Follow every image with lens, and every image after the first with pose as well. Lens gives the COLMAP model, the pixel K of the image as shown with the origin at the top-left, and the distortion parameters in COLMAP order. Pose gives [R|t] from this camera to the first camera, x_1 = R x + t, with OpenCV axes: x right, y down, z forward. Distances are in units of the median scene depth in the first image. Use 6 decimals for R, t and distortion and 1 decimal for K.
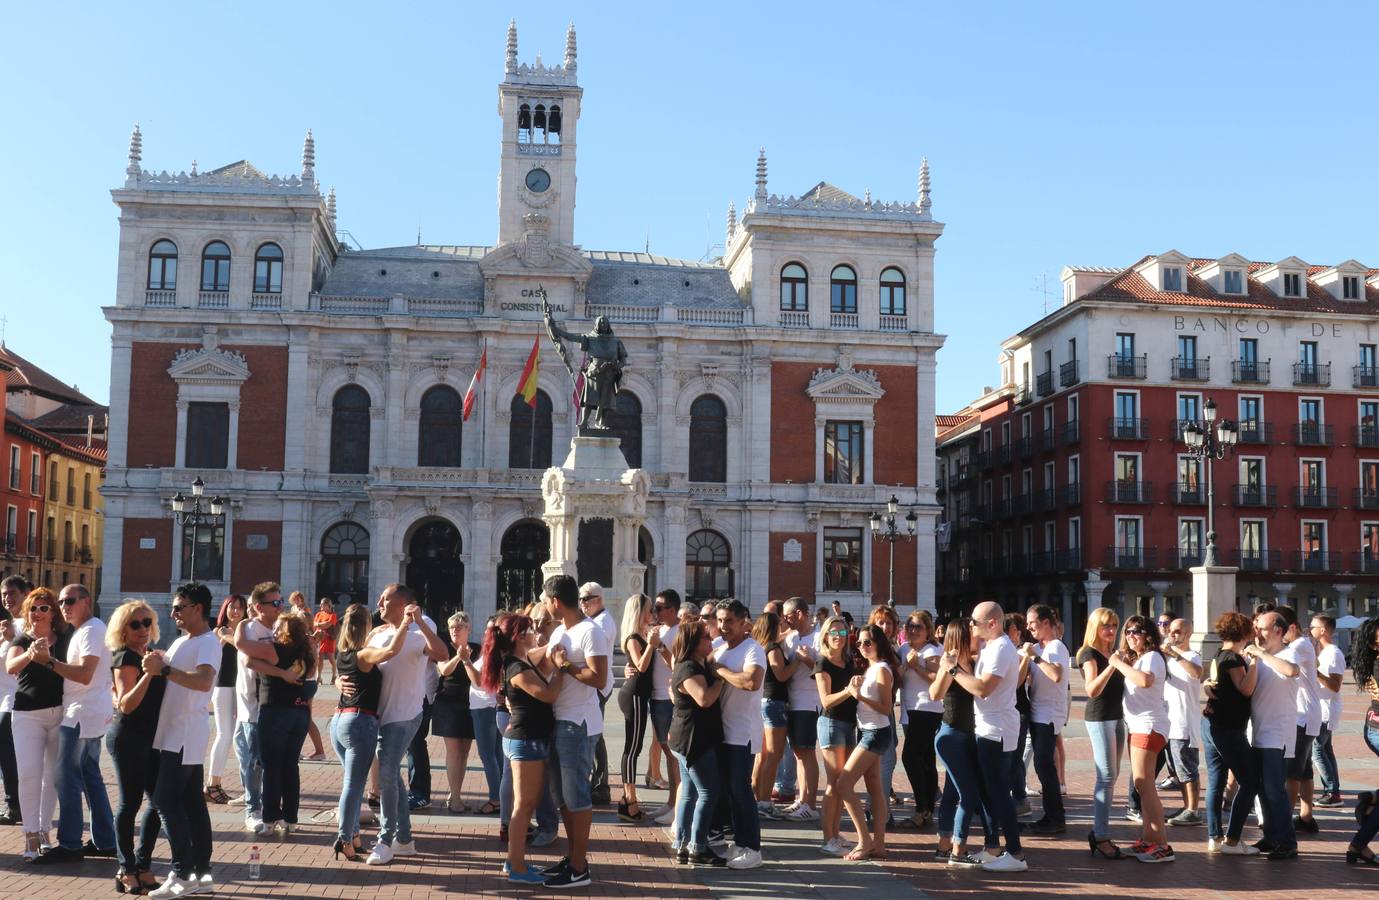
lens RADIAL K [[1528.2, 0, 689.5], [0, 1528.2, 450.0], [0, 0, 1]] dist [-0.093611, 0.063983]
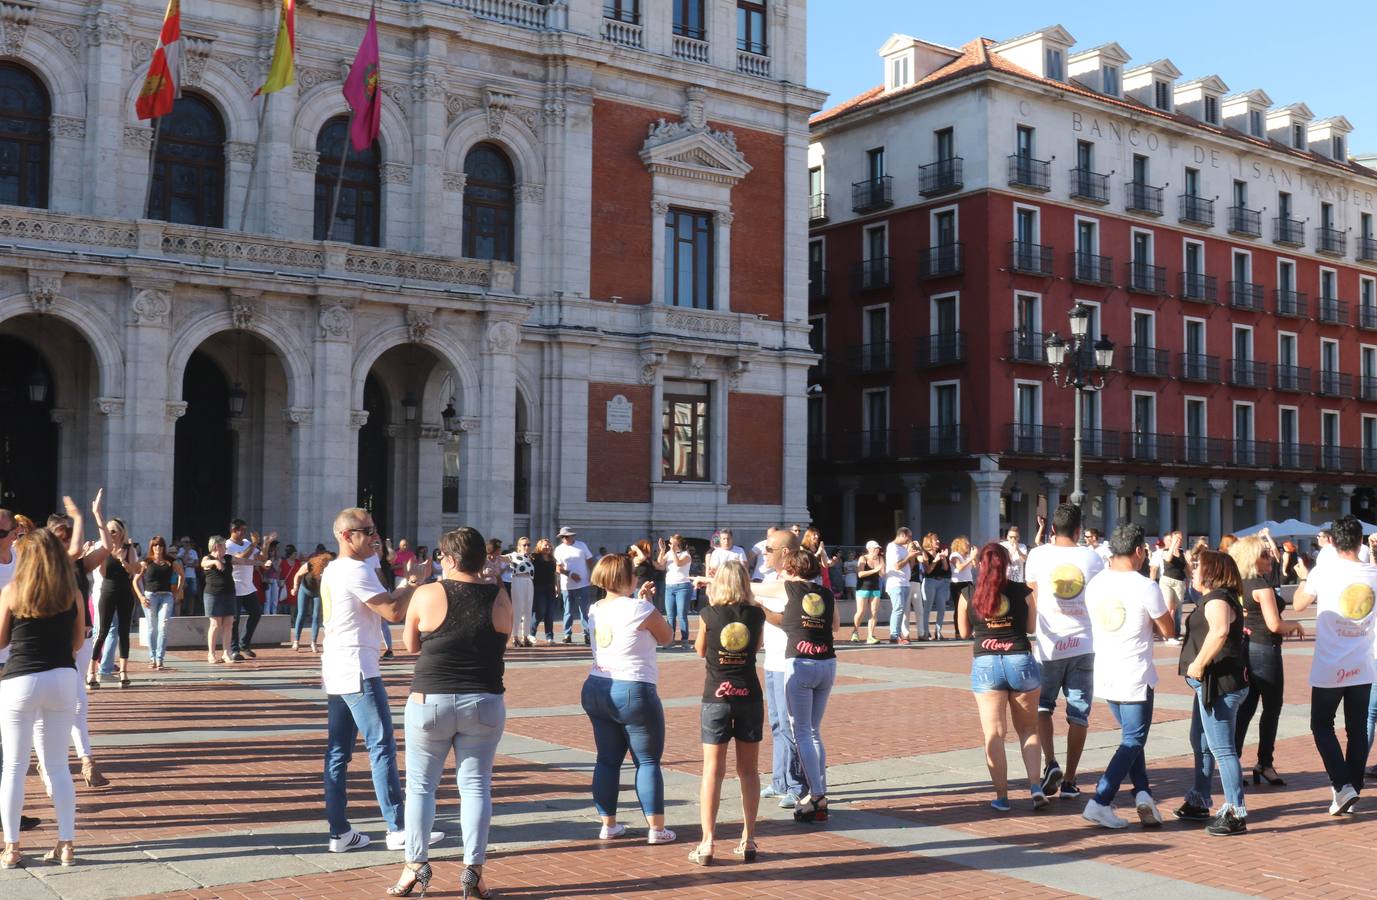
lens RADIAL K [[1526.0, 0, 688.5], [0, 1526.0, 450.0], [0, 0, 1]] dist [-0.093611, 0.063983]
pose [[0.875384, 0.016570, 0.483145, -0.198570], [-0.045923, 0.997743, 0.048986, 0.048856], [-0.481243, -0.065069, 0.874169, 0.454140]]
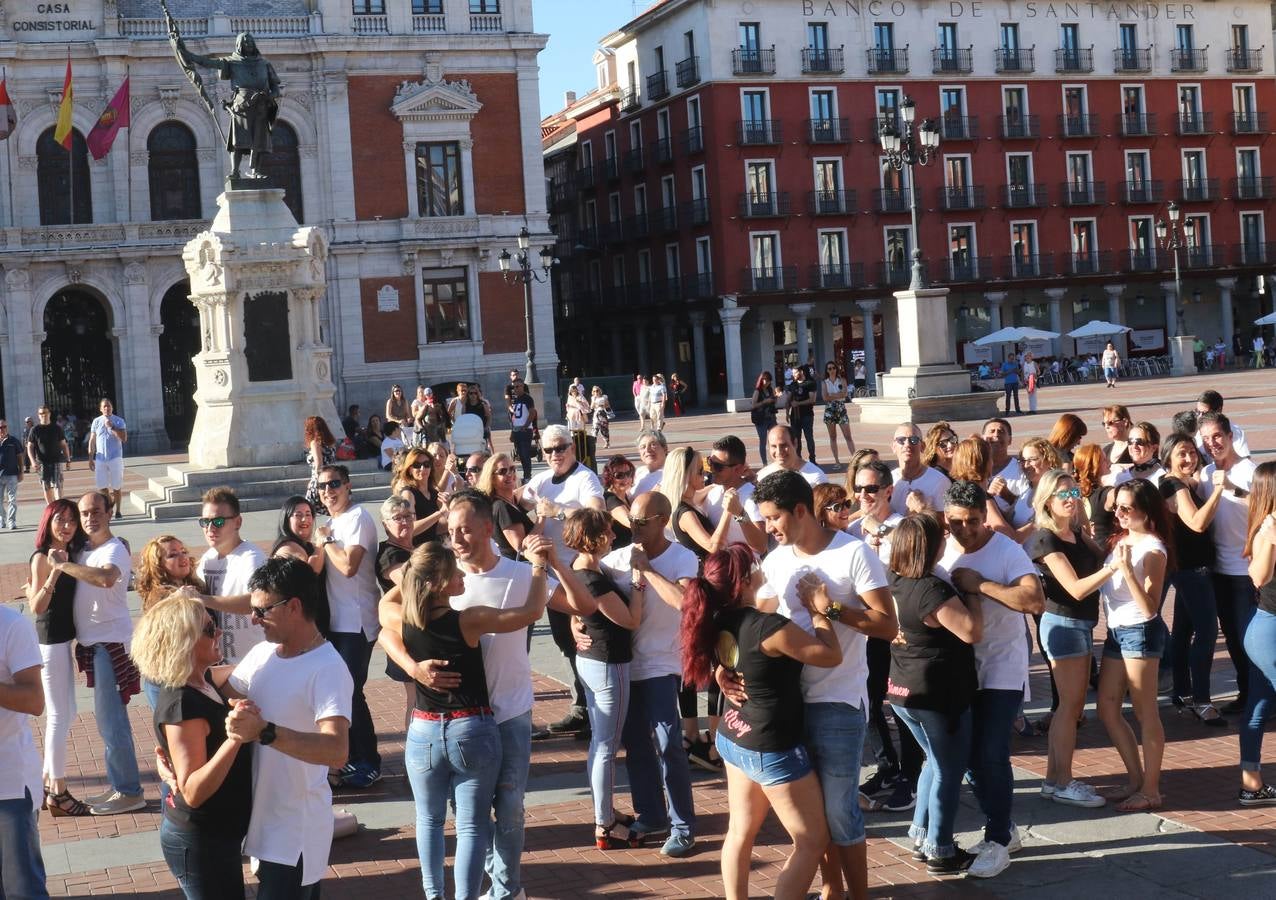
lens RADIAL K [[1726.1, 0, 507.0], [0, 1726.1, 365.3], [0, 0, 1]] dist [-0.096182, 0.031695]
pose [[0.981007, -0.080666, 0.176401, -0.039850], [0.060432, 0.991266, 0.117219, -0.006028], [-0.184316, -0.104332, 0.977314, 0.042822]]
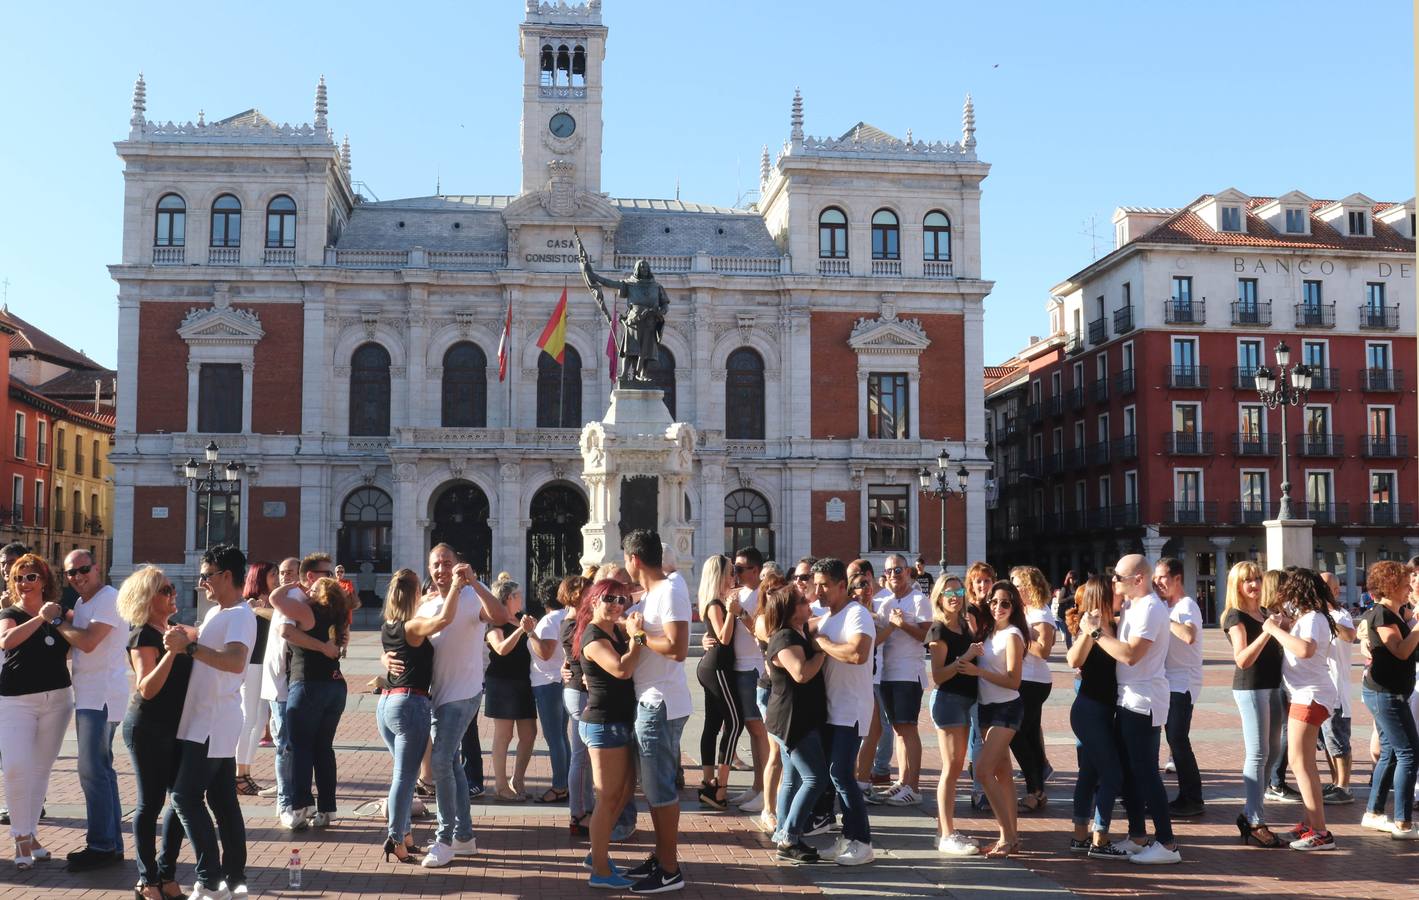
lens RADIAL K [[1583.1, 0, 704.0], [0, 1583.1, 433.1], [0, 0, 1]] dist [-0.093064, 0.061270]
pose [[0.999850, -0.014865, -0.008911, -0.005102], [0.014999, 0.999772, 0.015196, 0.001738], [0.008683, -0.015327, 0.999845, 0.013282]]
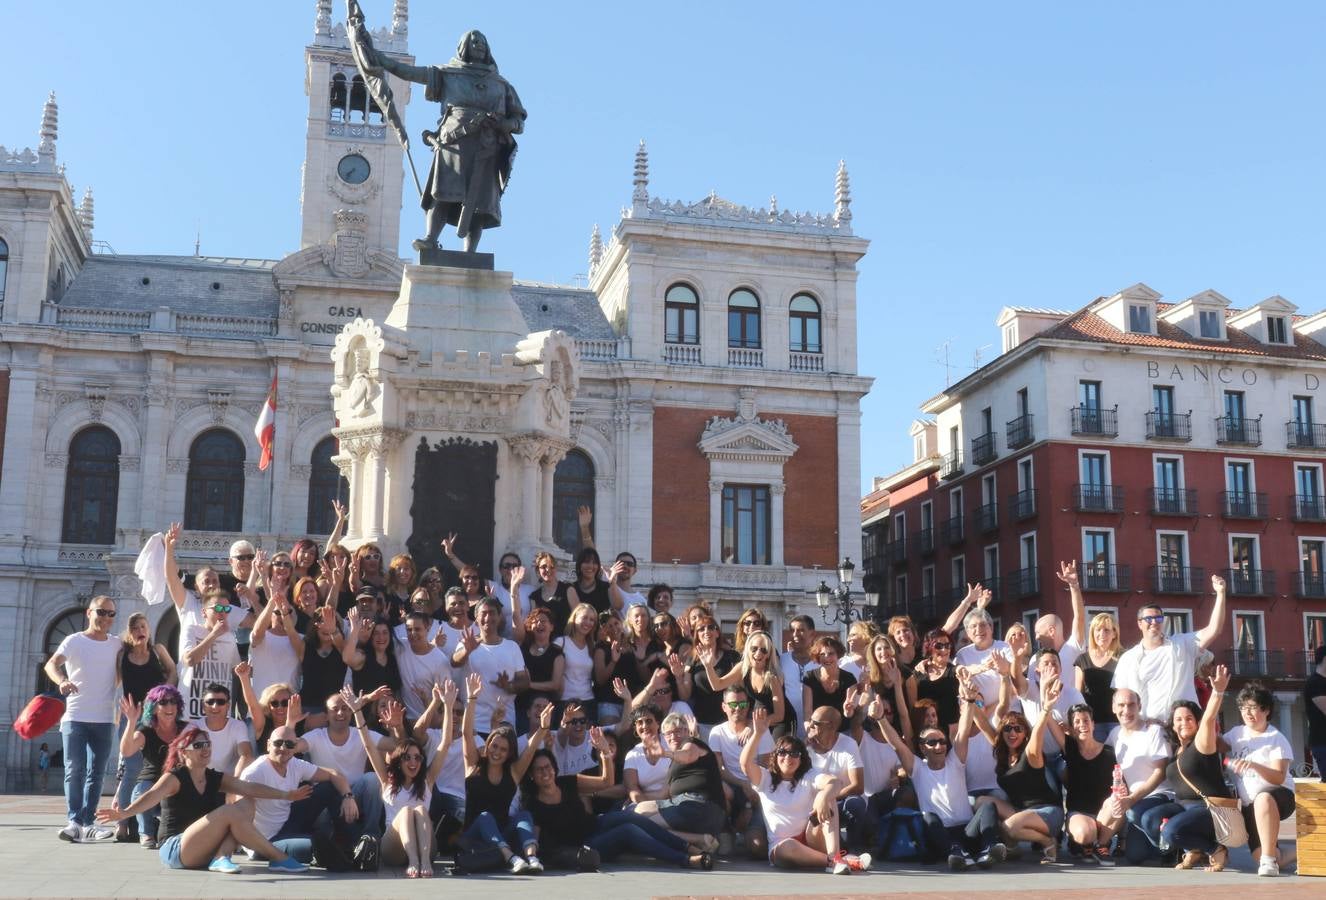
lens RADIAL K [[1533.9, 0, 666.7], [0, 1533.9, 460.2], [0, 0, 1]] dist [-0.100758, 0.078194]
pose [[0.994730, 0.011562, 0.101880, -0.018732], [-0.002922, 0.996415, -0.084552, 0.034994], [-0.102492, 0.083809, 0.991197, 0.230650]]
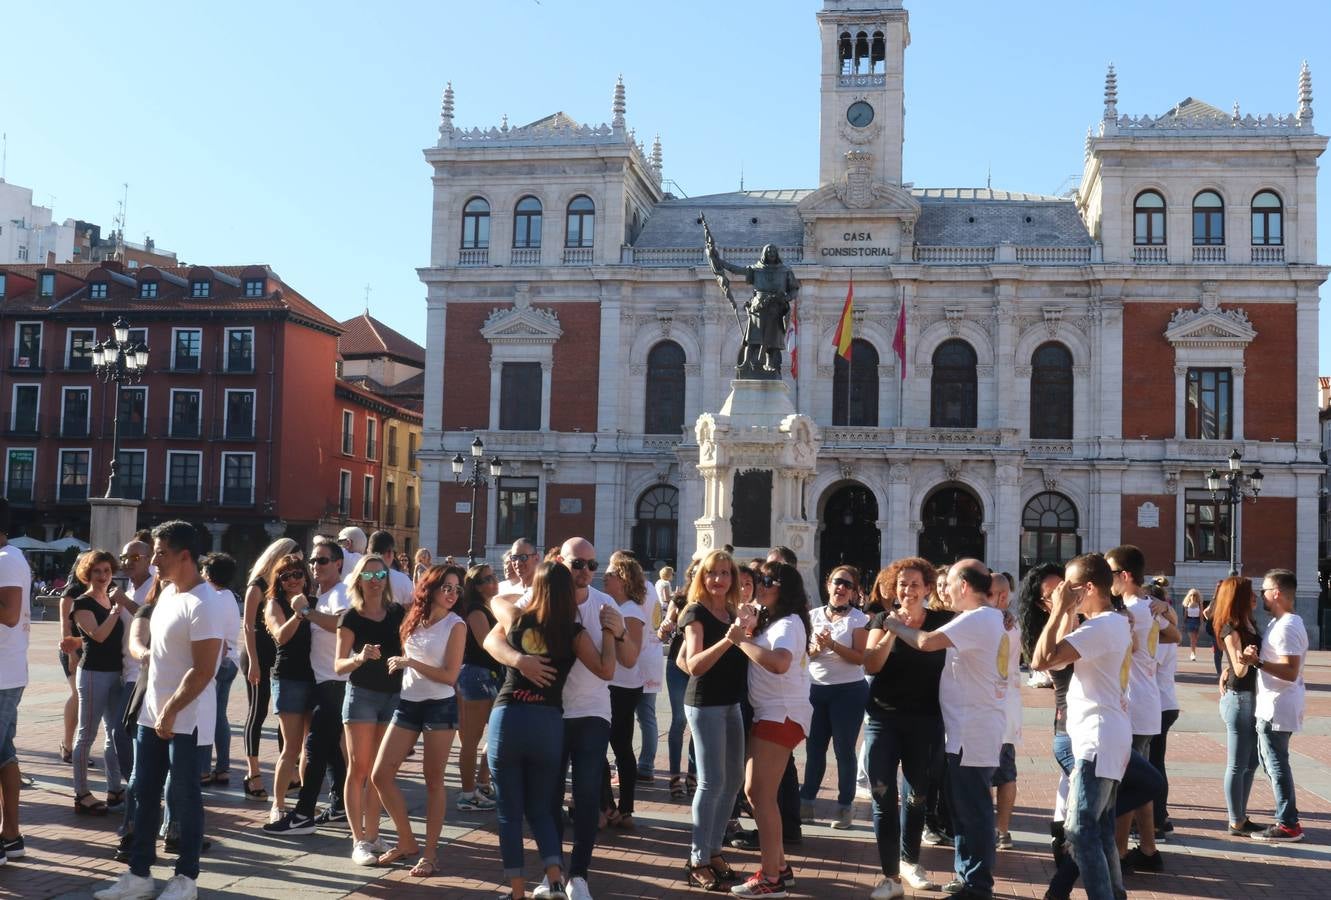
lens RADIAL K [[1609.9, 0, 690.0], [0, 1609.9, 454.9], [0, 0, 1]] dist [-0.099763, 0.109978]
pose [[0.961568, -0.008174, -0.274444, 0.065800], [0.015014, 0.999627, 0.022832, 0.005608], [0.274155, -0.026075, 0.961332, 0.033928]]
